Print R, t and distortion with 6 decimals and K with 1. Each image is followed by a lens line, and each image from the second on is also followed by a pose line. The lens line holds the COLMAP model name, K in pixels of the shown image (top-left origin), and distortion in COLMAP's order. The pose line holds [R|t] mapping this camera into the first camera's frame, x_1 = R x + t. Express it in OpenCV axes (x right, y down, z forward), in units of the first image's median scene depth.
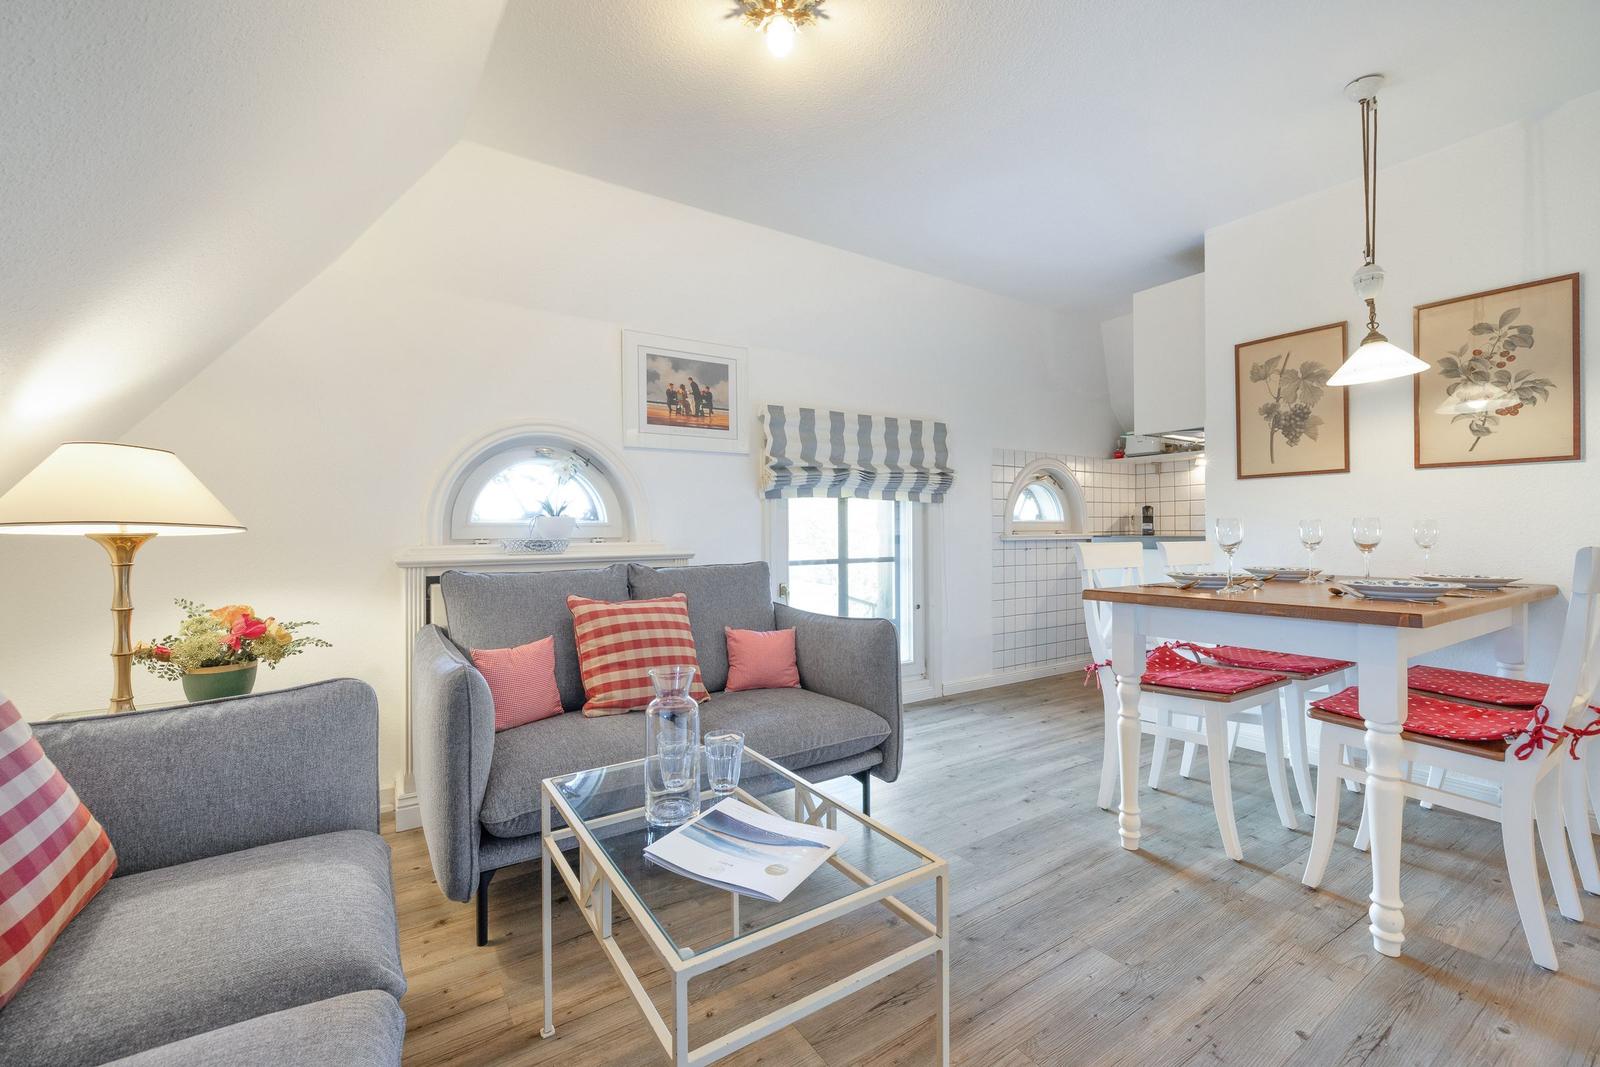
lens RADIAL K [[663.6, 0, 801.6], [0, 663.6, 534.2], [0, 0, 1]] dist [0.011522, 0.000335]
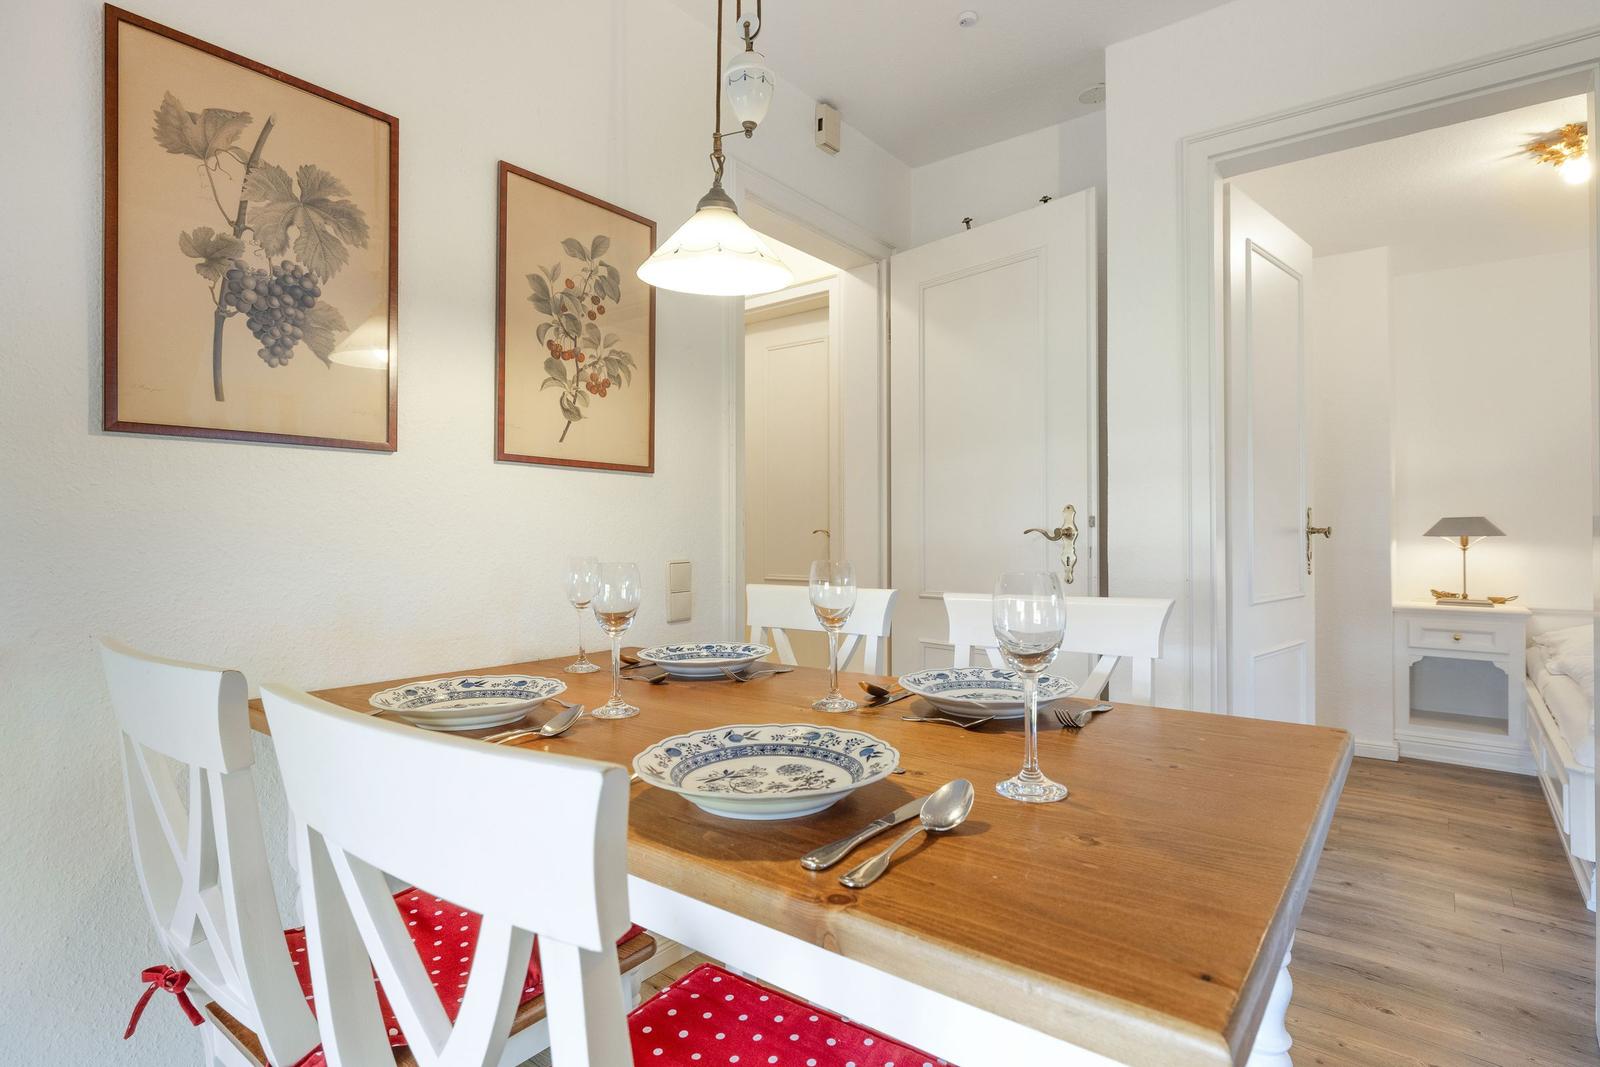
lens RADIAL K [[811.7, 0, 798.3], [0, 811.7, 527.9], [0, 0, 1]] dist [0.005494, 0.000973]
pose [[-0.321013, 0.016129, 0.946938, 0.230382], [0.013632, 0.999830, -0.012409, -0.033478], [-0.946977, 0.008925, -0.321178, 1.022946]]
